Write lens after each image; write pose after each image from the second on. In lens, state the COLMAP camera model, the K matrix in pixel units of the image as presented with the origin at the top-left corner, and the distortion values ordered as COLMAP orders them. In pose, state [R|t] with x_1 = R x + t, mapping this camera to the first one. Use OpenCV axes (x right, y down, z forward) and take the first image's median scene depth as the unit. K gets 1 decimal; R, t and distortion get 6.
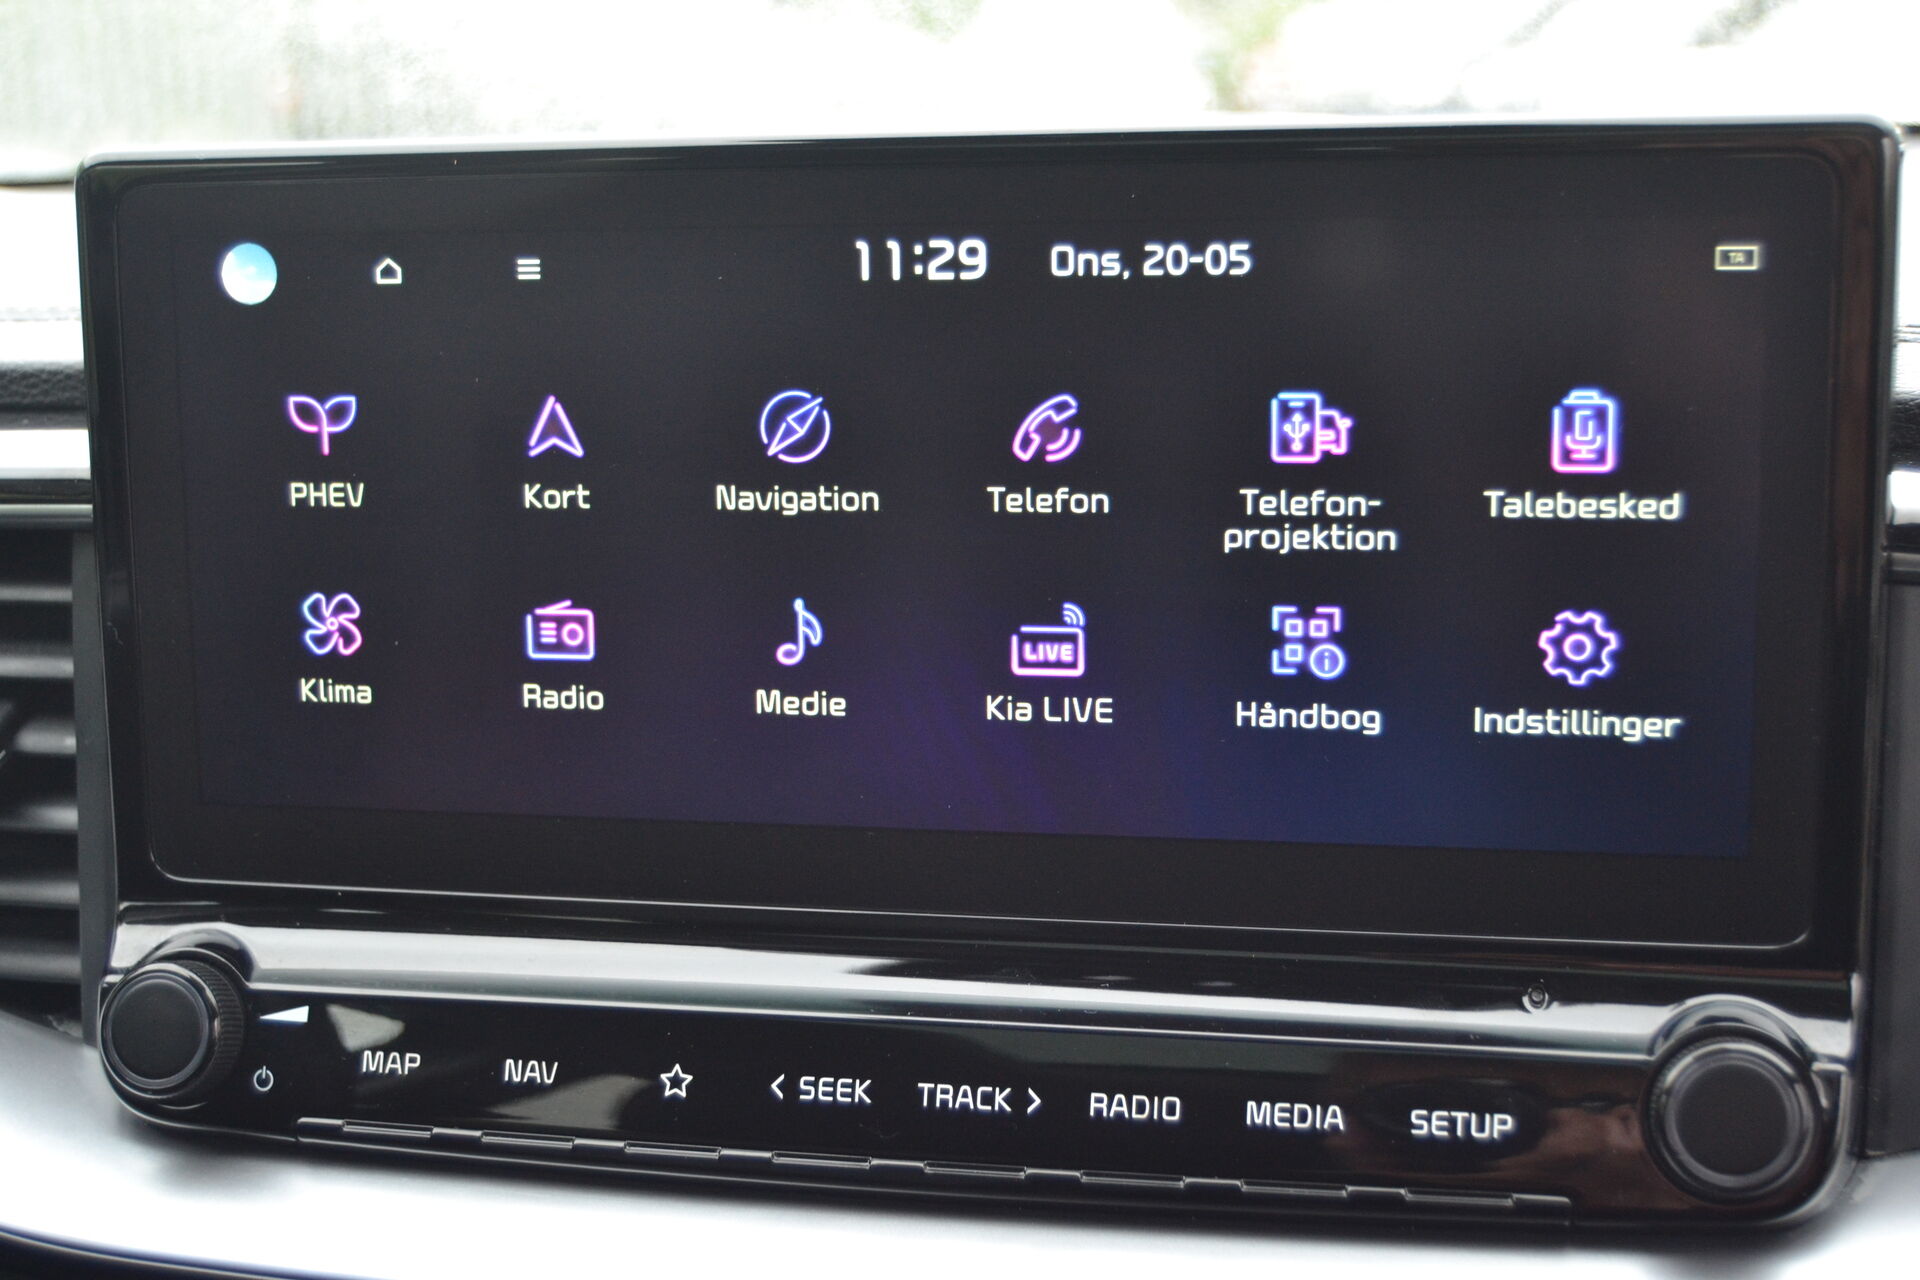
lens RADIAL K [[2541.3, 0, 965.6], [0, 2541.3, 642.3], [0, 0, 1]] dist [-0.066698, 0.002004]
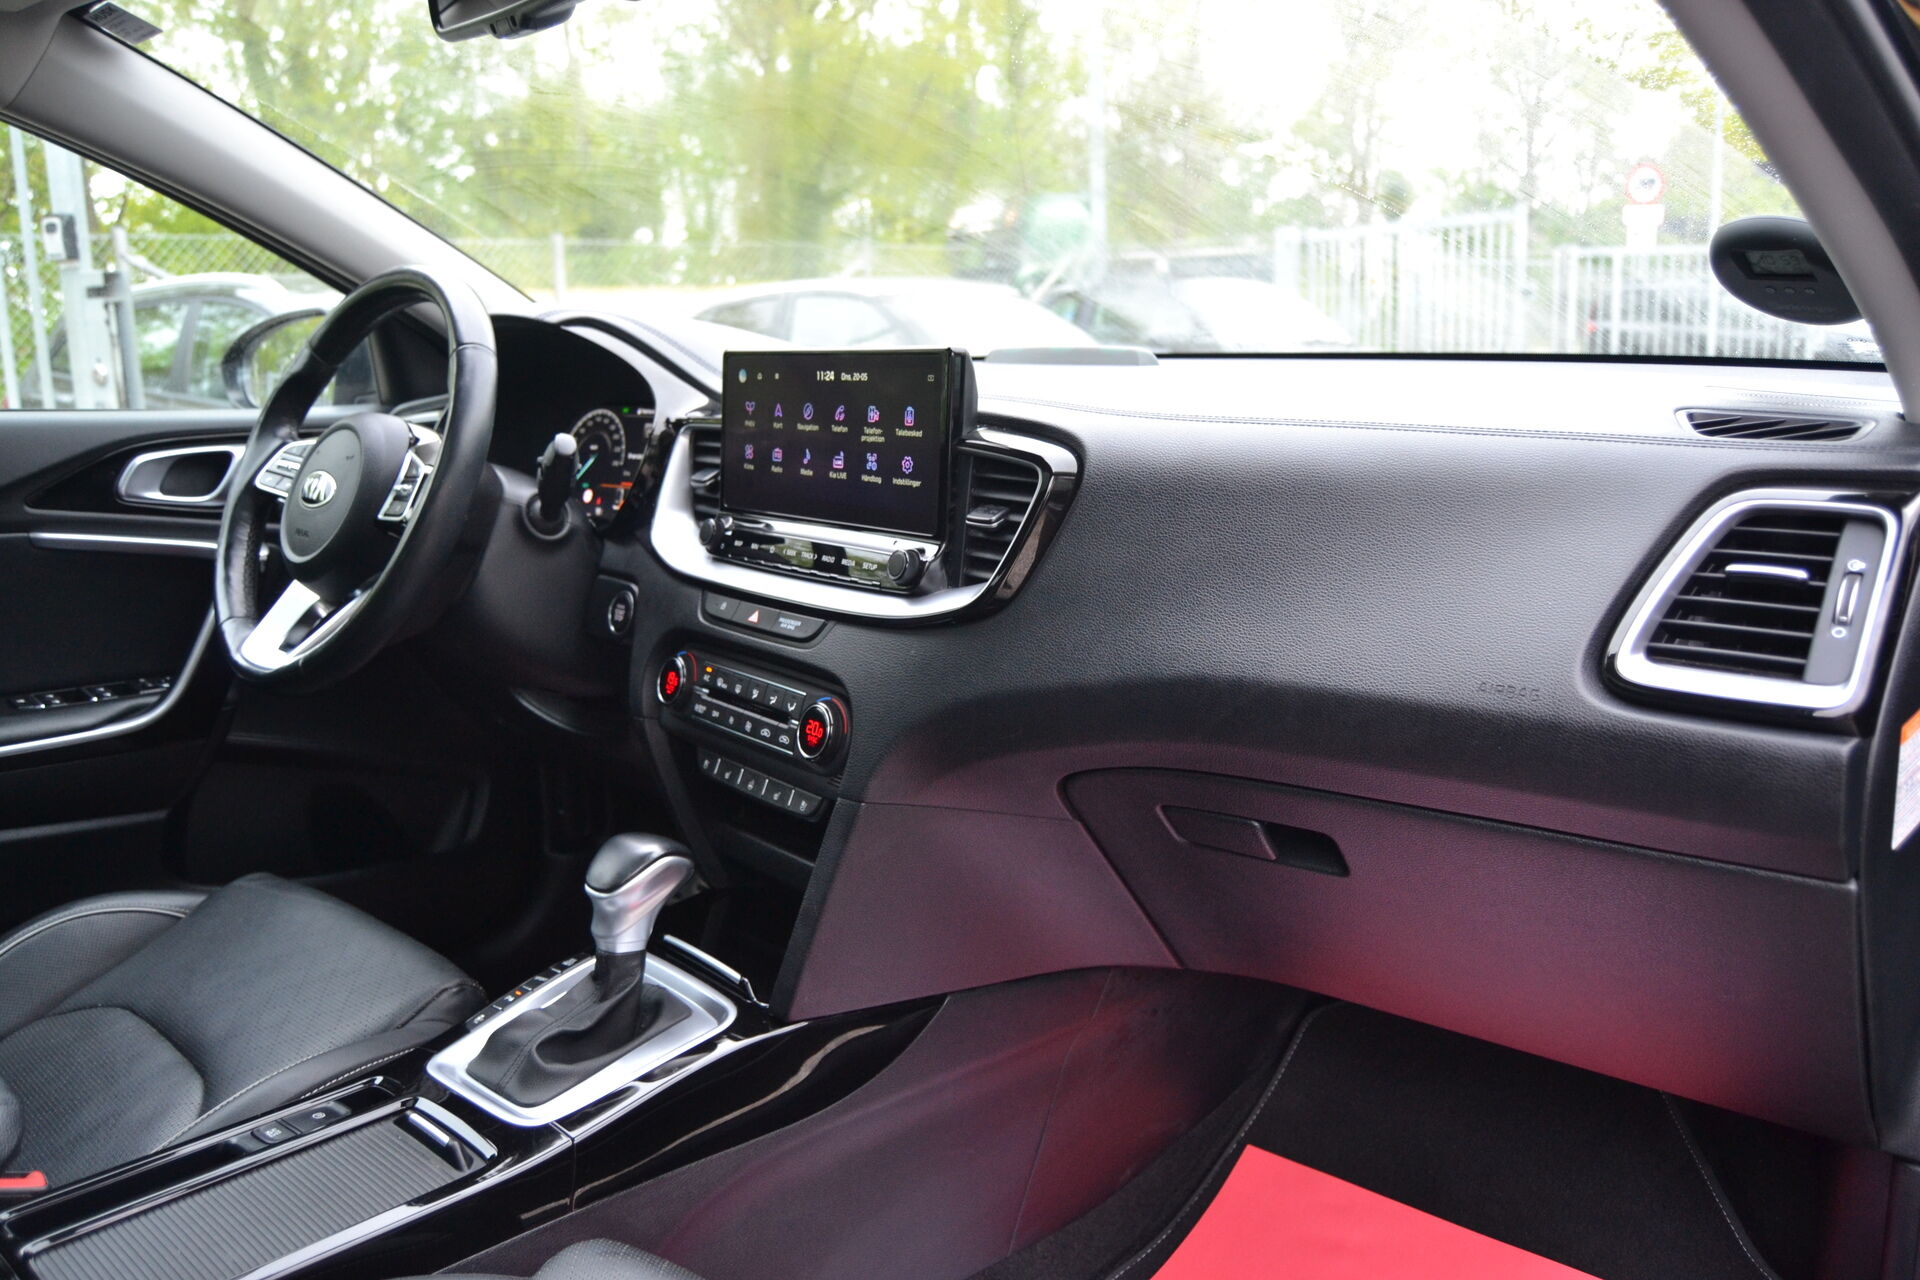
lens RADIAL K [[1501.5, 0, 963.4], [0, 1501.5, 647.8], [0, 0, 1]] dist [-0.102627, 0.039861]
pose [[0.780937, 0.138152, -0.609139, 1.949790], [-0.136183, 0.989431, 0.049811, 0.173903], [0.609583, 0.044055, 0.791497, -1.007258]]
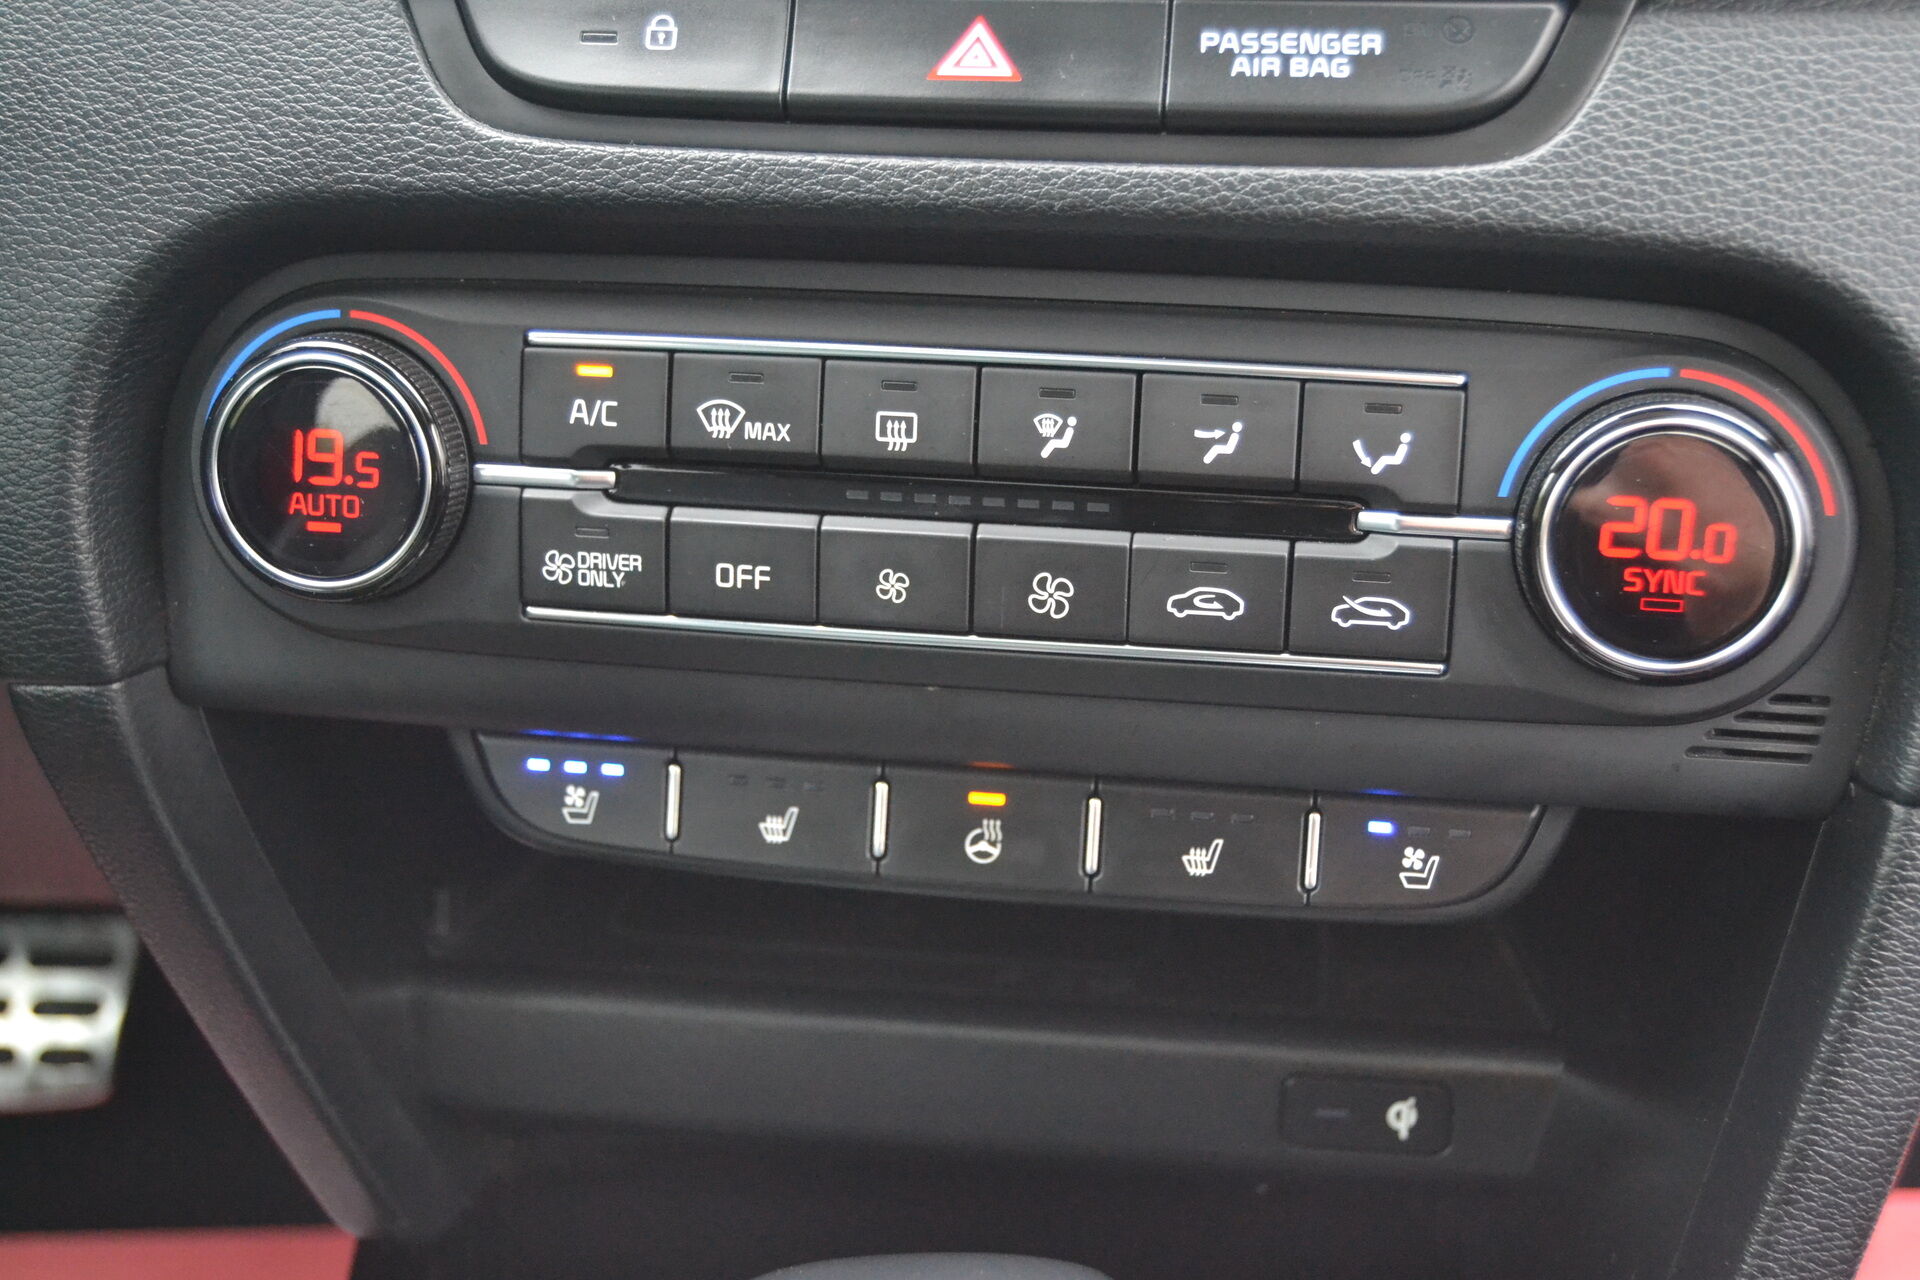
lens RADIAL K [[2541.3, 0, 965.6], [0, 2541.3, 642.3], [0, 0, 1]] dist [-0.066698, 0.002004]
pose [[0.998927, -0.018101, 0.042621, -0.117896], [0.006953, 0.968626, 0.248425, 0.287808], [-0.045780, -0.247862, 0.967713, 0.018744]]
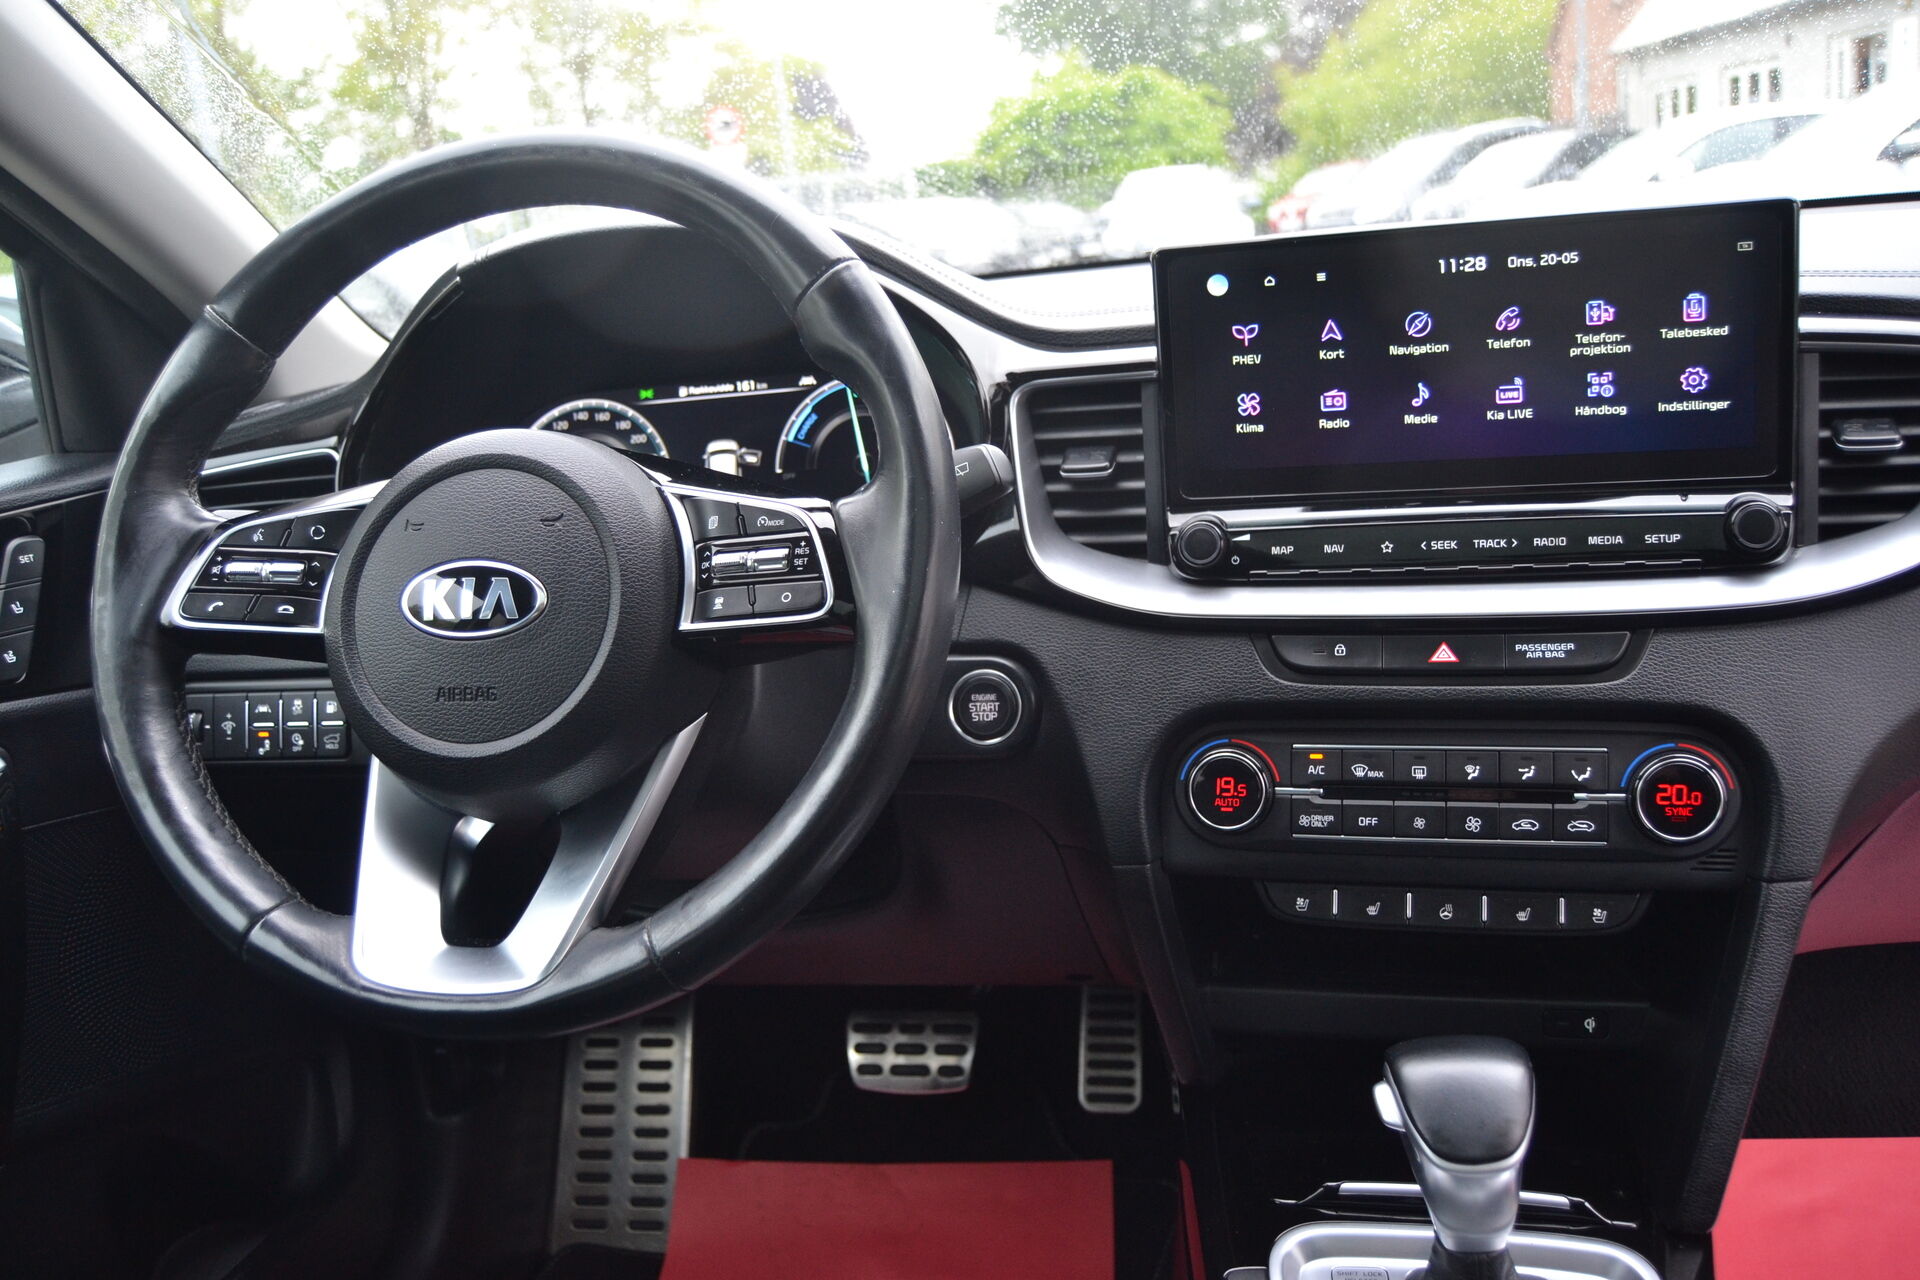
lens RADIAL K [[1504.7, 0, 955.8], [0, 1504.7, 645.2], [0, 0, 1]] dist [-0.087674, 0.008263]
pose [[0.993273, -0.046942, -0.105856, -0.455415], [0.052360, 0.997425, 0.049000, 0.183028], [0.103283, -0.054213, 0.993173, -0.835167]]
